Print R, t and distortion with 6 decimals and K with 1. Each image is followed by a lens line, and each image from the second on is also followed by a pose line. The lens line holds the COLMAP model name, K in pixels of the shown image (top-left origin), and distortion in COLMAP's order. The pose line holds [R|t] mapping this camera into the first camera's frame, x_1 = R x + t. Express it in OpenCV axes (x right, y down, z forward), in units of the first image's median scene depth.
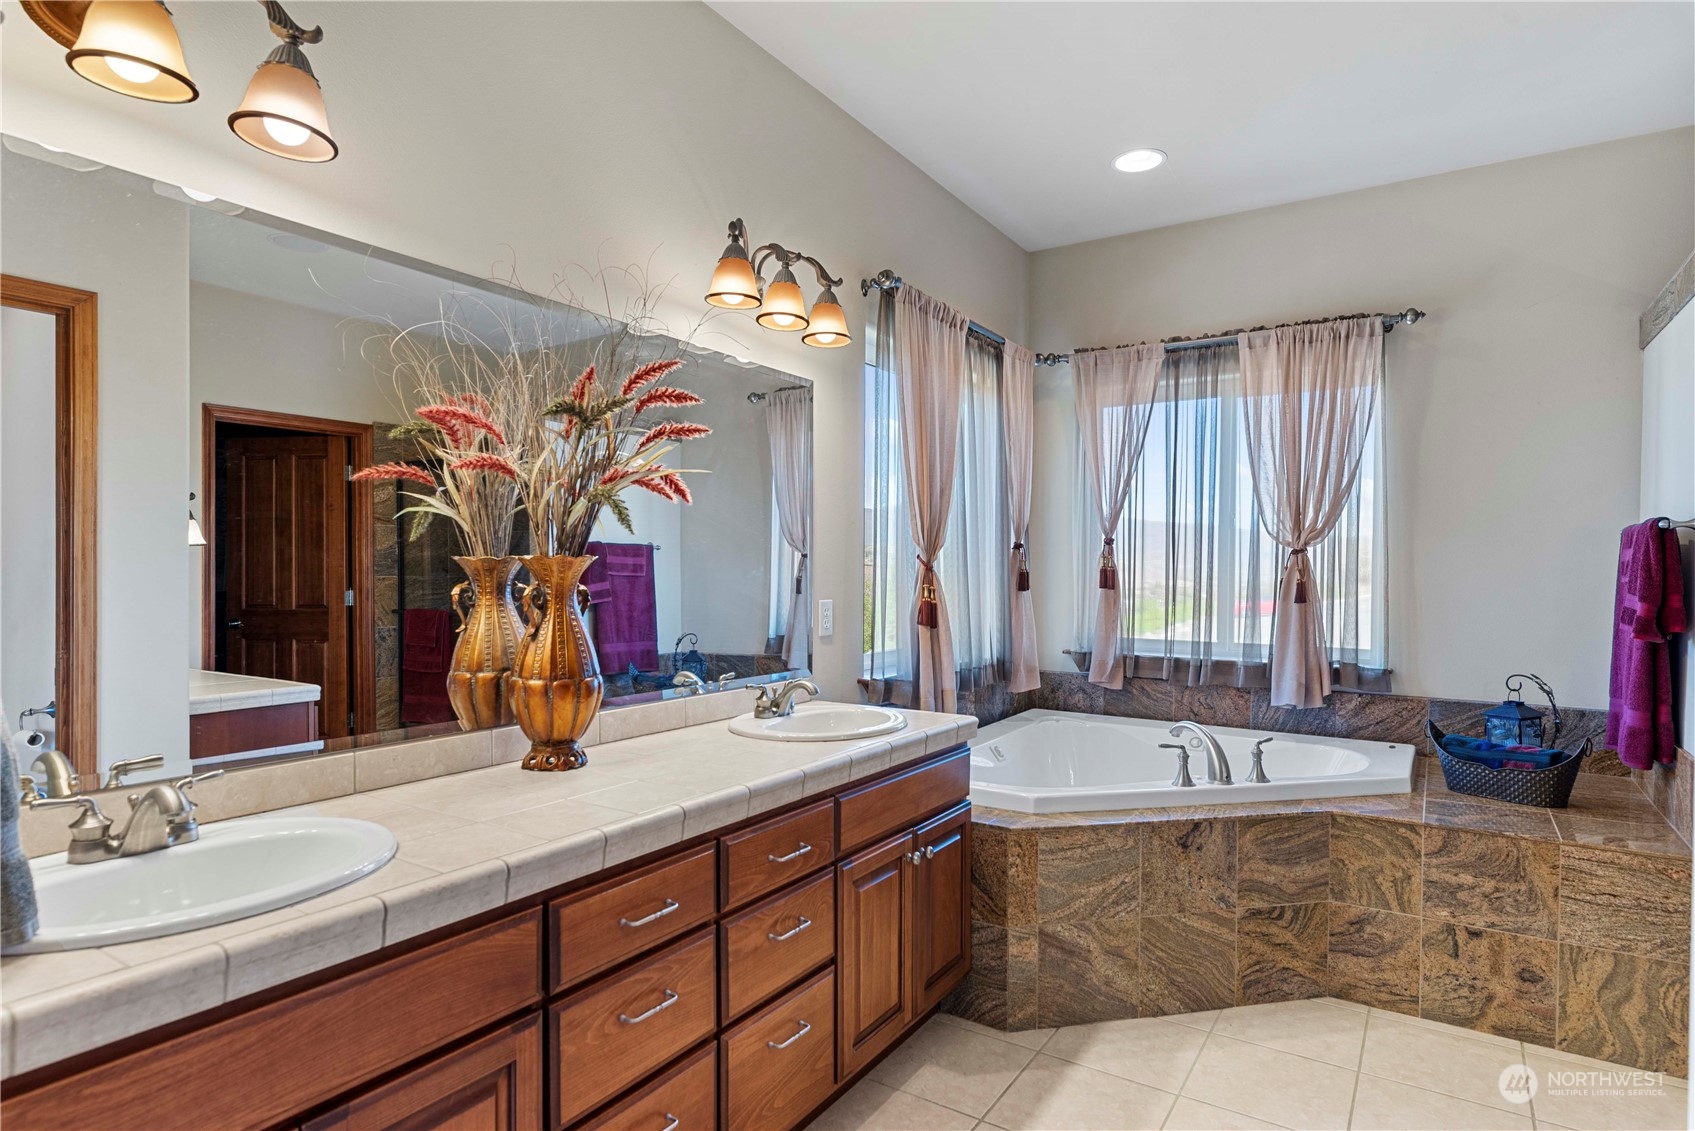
lens RADIAL K [[922.1, 0, 822.3], [0, 922.1, 600.7], [0, 0, 1]] dist [0.002916, -0.000484]
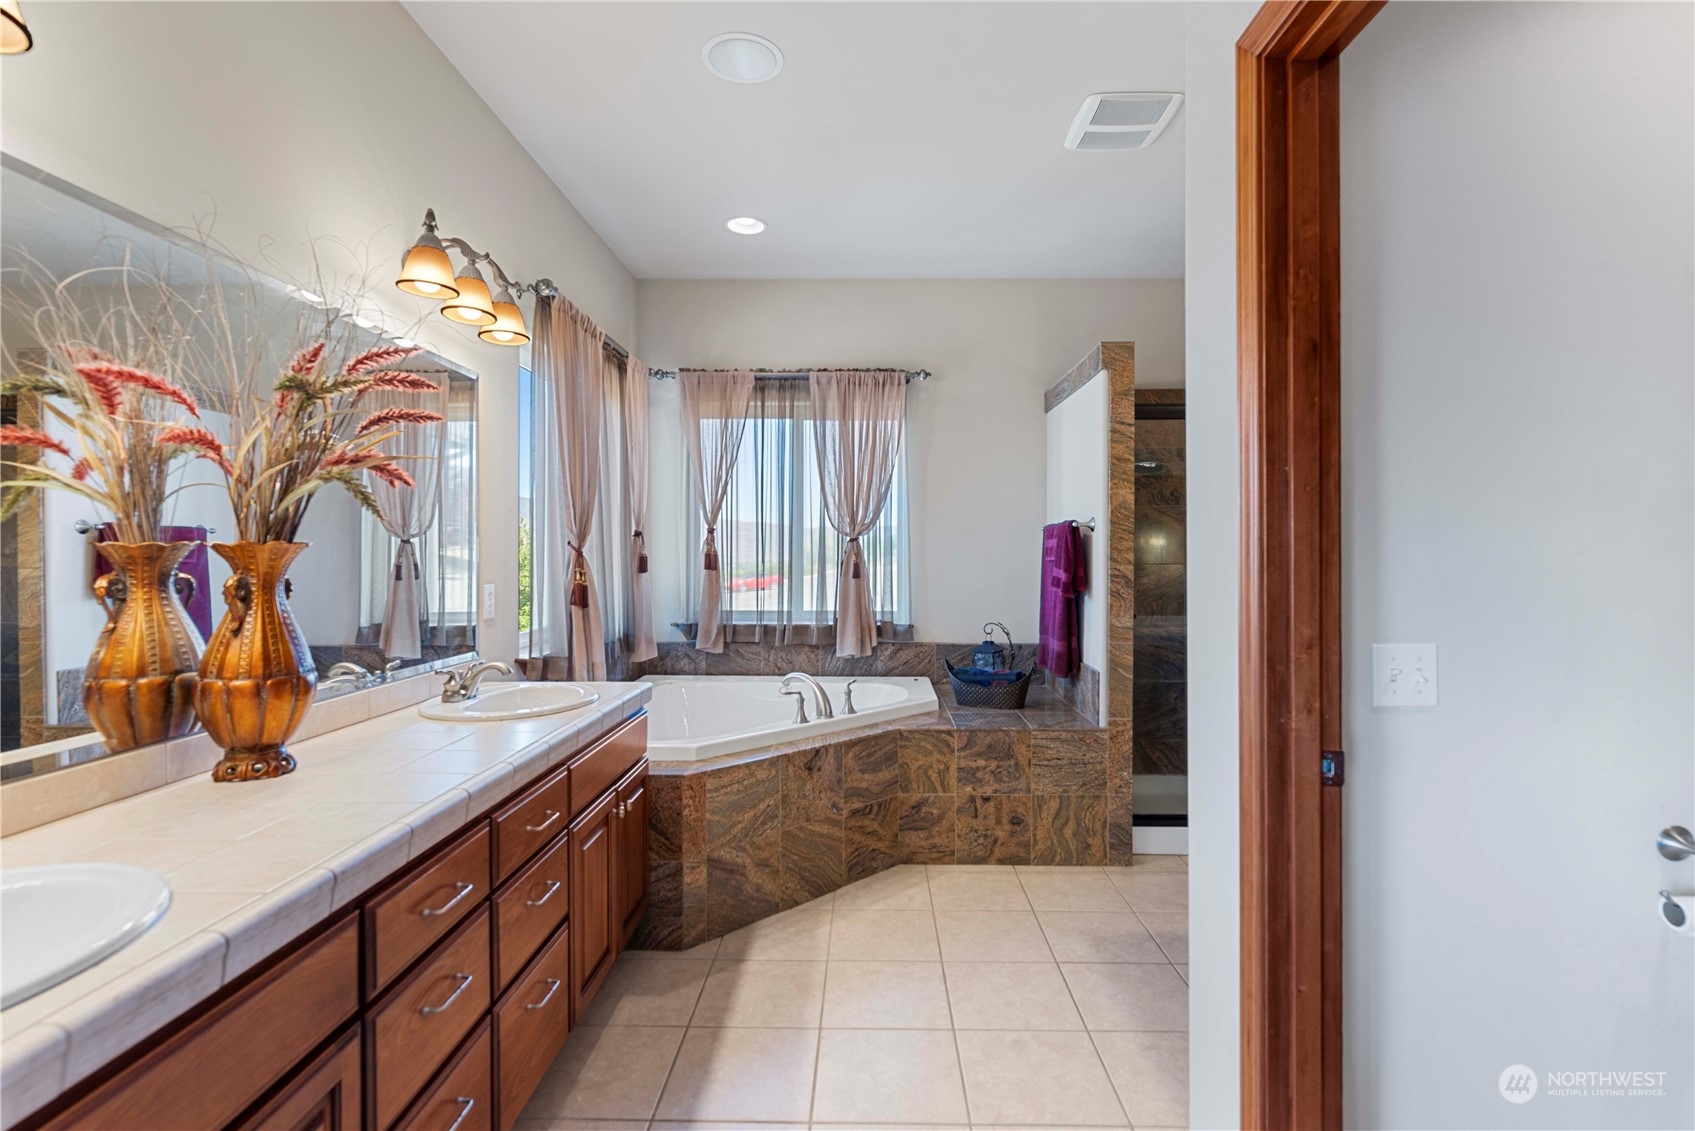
lens RADIAL K [[811.8, 0, 858.4], [0, 811.8, 568.2], [0, 0, 1]] dist [0.004197, -0.000097]
pose [[0.845059, -0.014305, 0.534482, -0.152523], [0.022920, 0.999692, -0.009483, -0.001130], [-0.534182, 0.020264, 0.845127, 0.003831]]
